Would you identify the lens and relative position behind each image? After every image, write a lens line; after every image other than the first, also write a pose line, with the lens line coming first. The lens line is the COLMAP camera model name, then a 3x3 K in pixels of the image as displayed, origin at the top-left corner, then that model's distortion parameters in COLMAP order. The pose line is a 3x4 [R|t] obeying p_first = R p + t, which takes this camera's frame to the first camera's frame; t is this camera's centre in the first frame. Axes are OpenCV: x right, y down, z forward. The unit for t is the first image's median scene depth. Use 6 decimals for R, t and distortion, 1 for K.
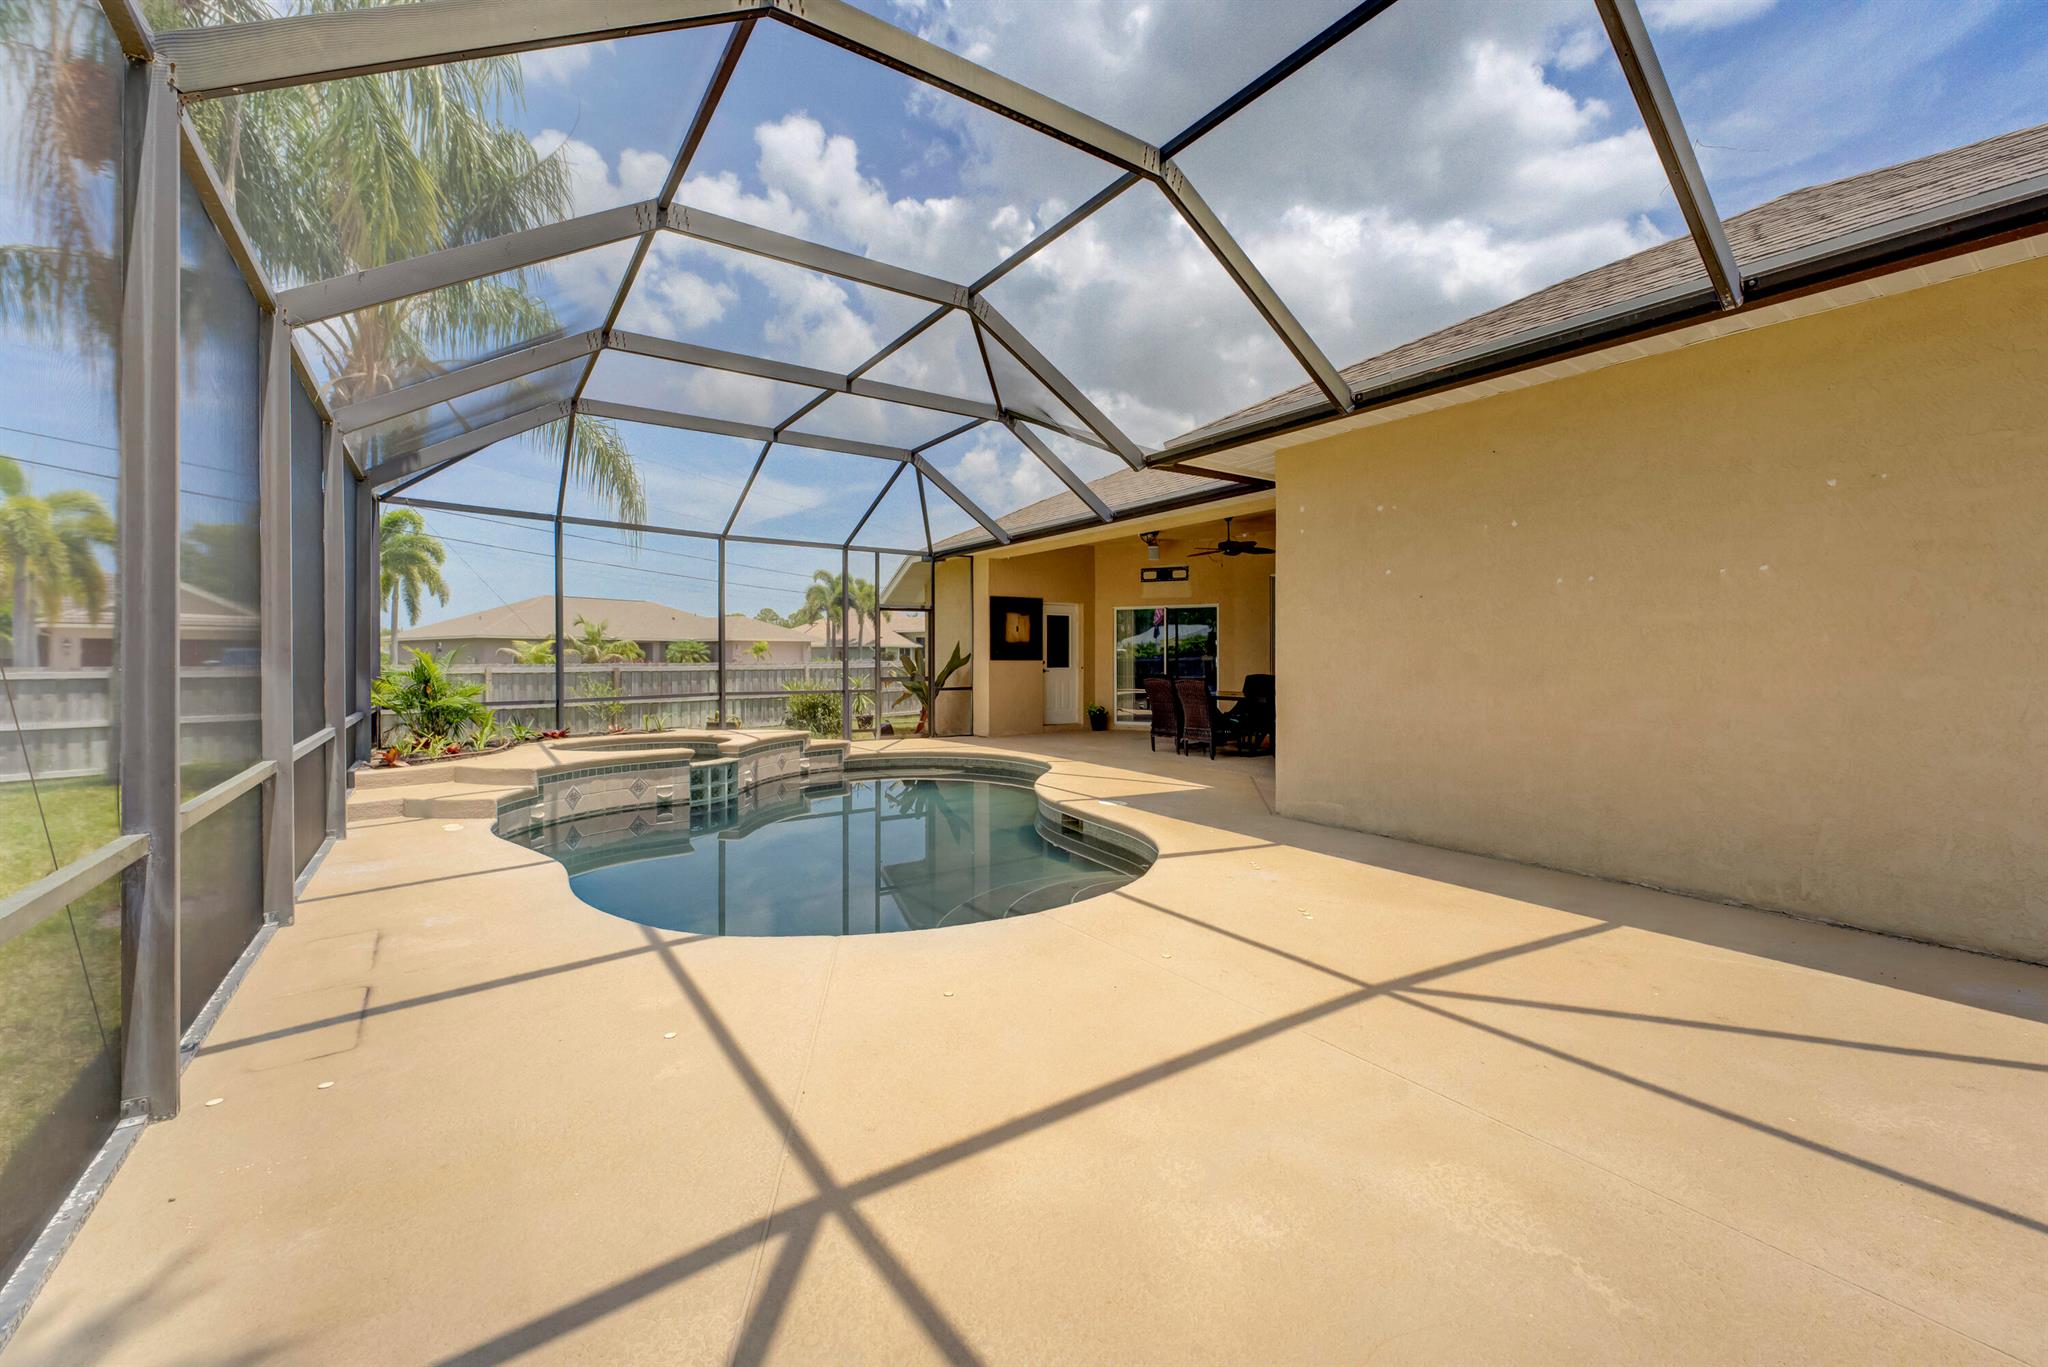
lens RADIAL K [[827.2, 0, 1020.9], [0, 827.2, 644.0], [0, 0, 1]] dist [0.003185, 0.000162]
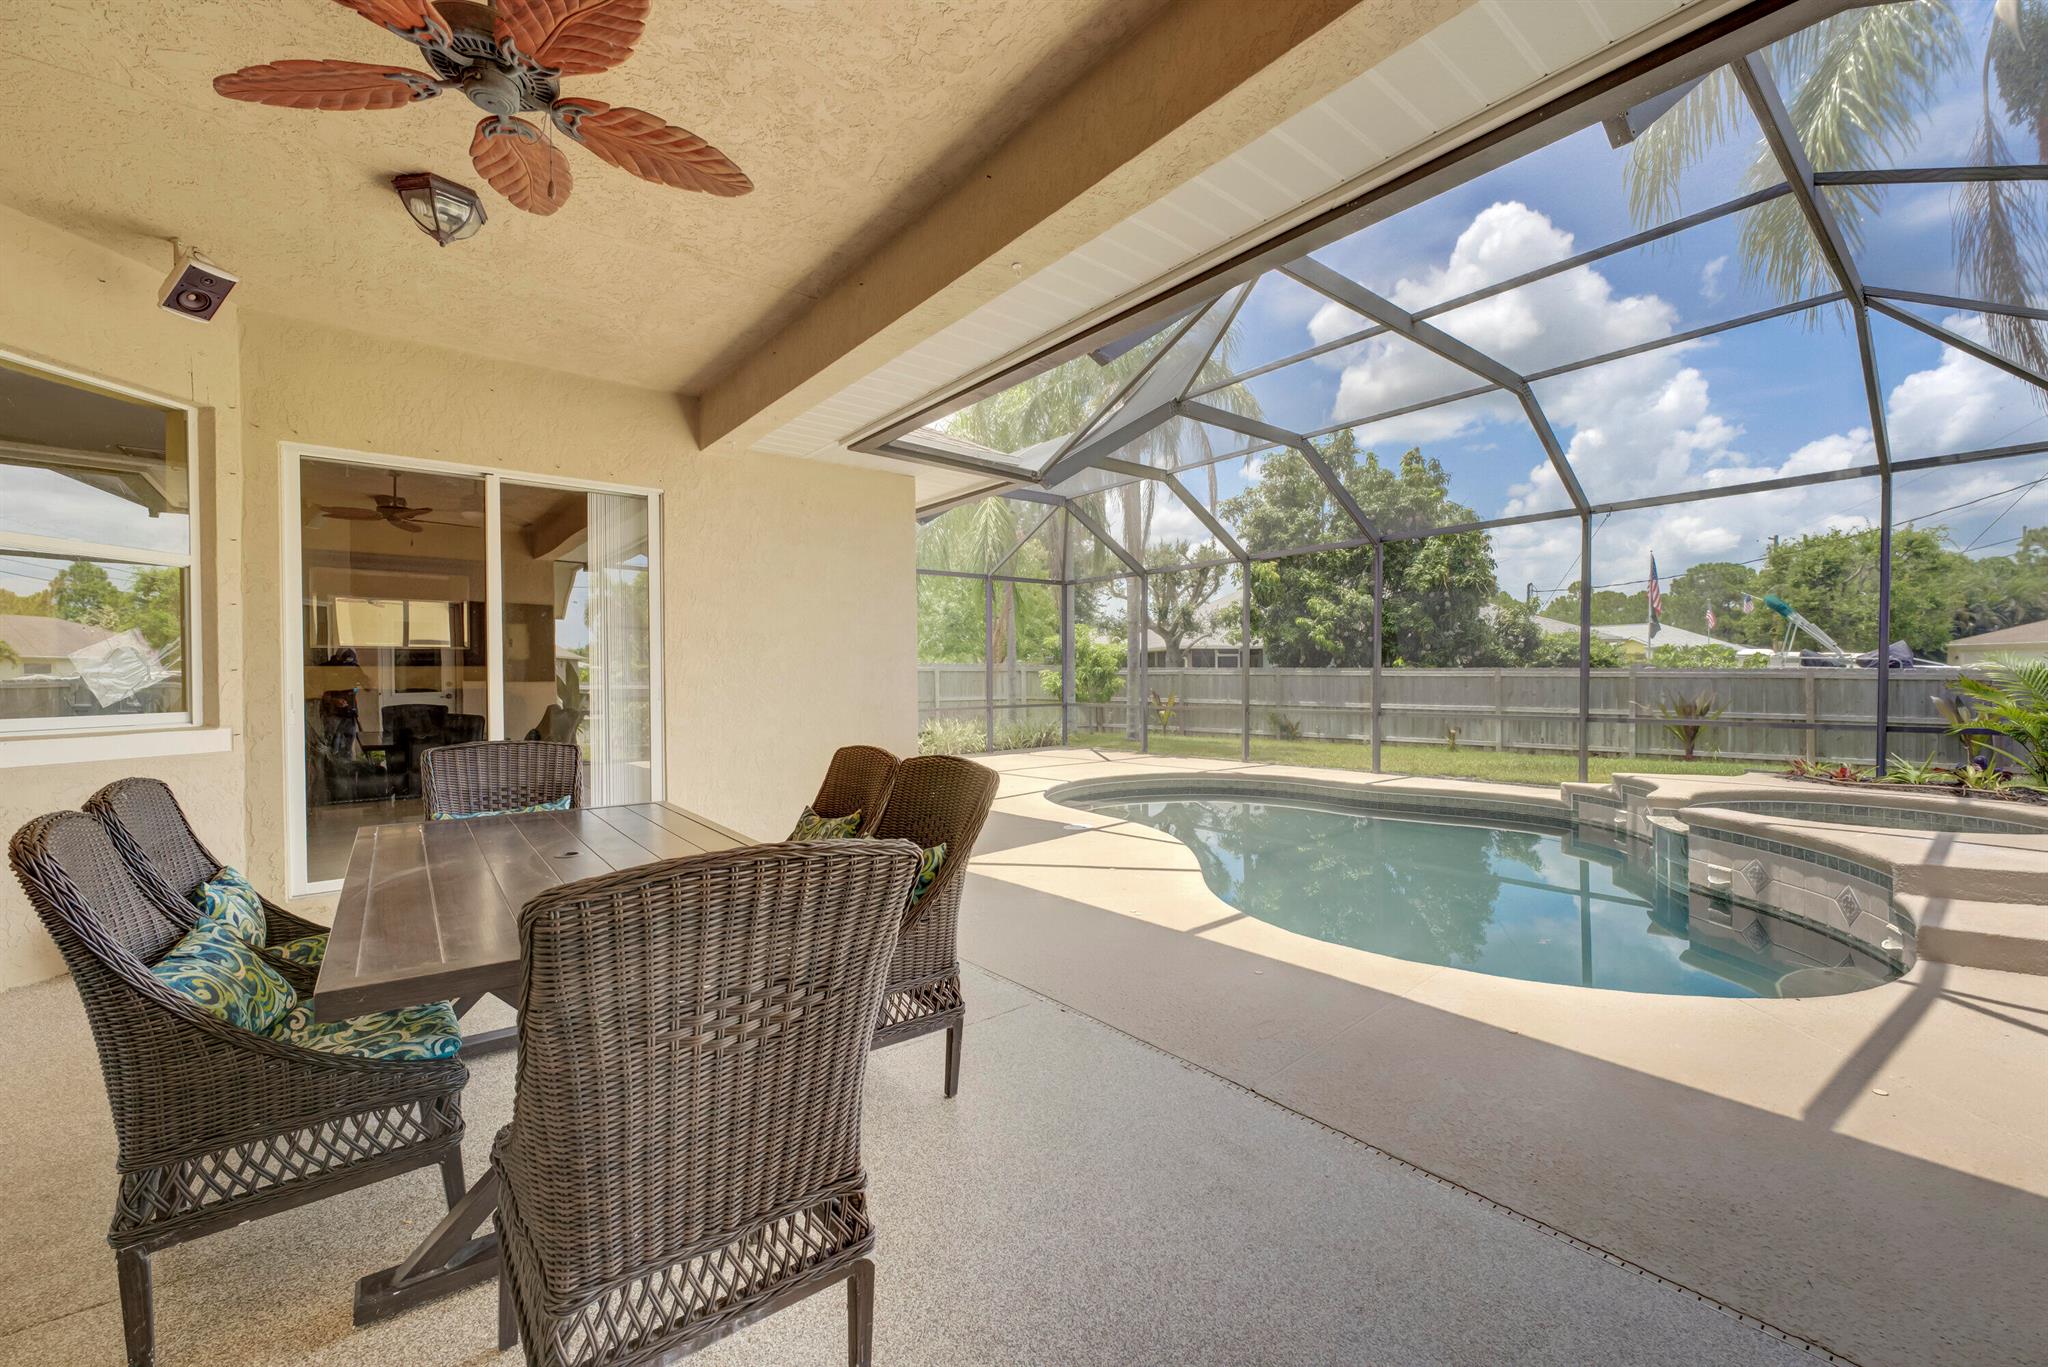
lens RADIAL K [[827.2, 0, 1037.8], [0, 827.2, 684.1], [0, 0, 1]] dist [0.003185, 0.000162]
pose [[-0.995030, 0.013099, -0.098713, 0.176659], [0.014068, 0.999859, -0.009129, 0.021002], [0.098579, -0.010473, -0.995074, 1.331997]]
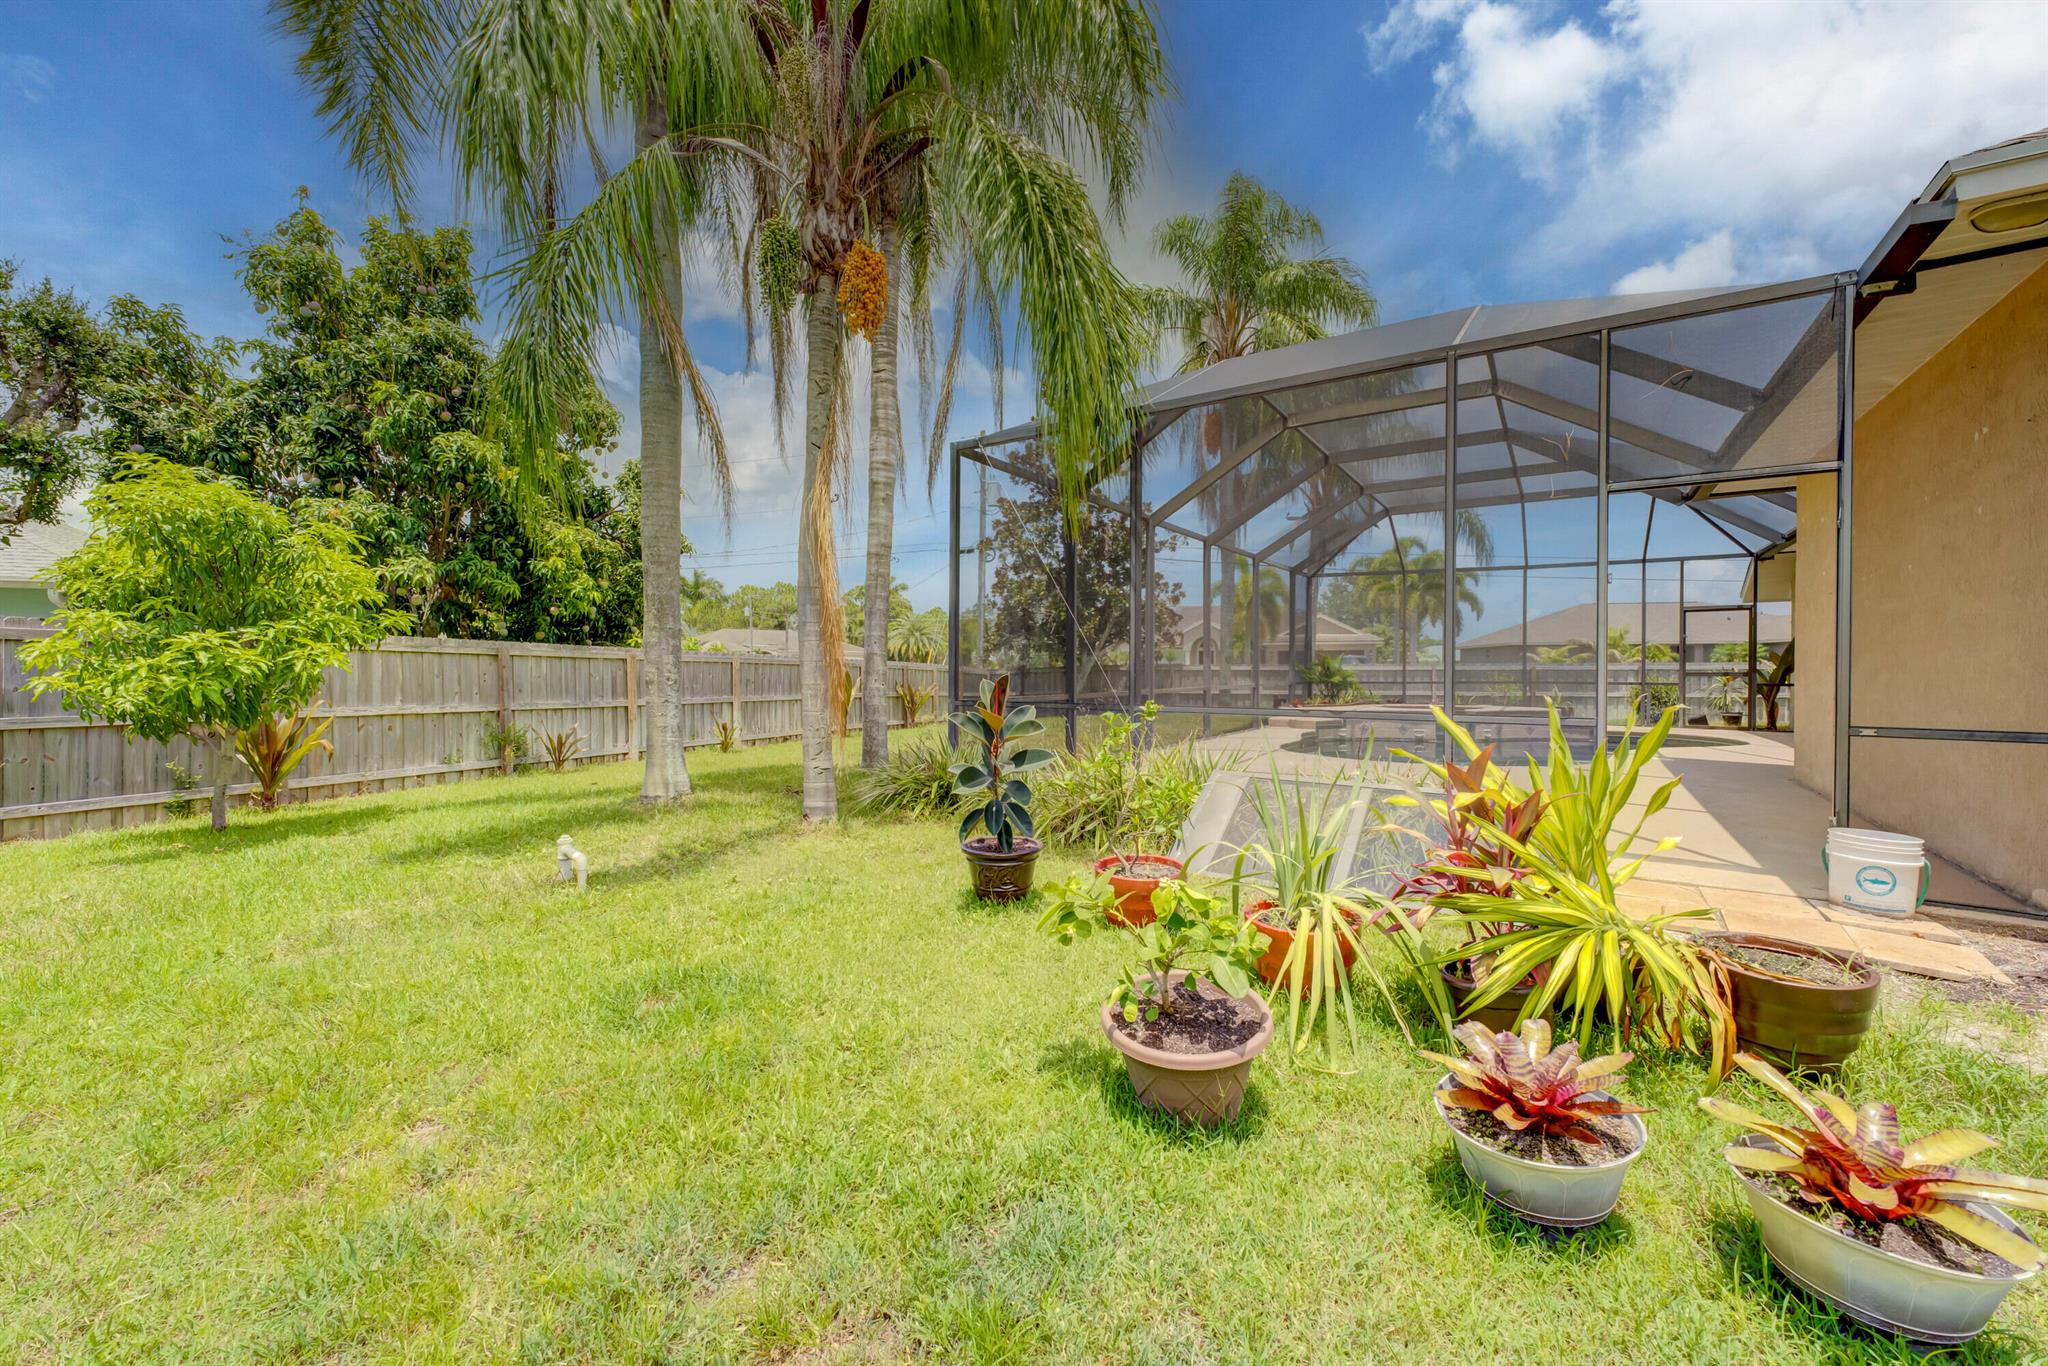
lens RADIAL K [[827.2, 0, 1032.3], [0, 827.2, 677.6], [0, 0, 1]] dist [0.003185, 0.000162]
pose [[0.386610, 0.011834, -0.922168, 0.654766], [0.017548, 0.999642, 0.020185, 0.010981], [0.922076, -0.023986, 0.386264, -0.313499]]
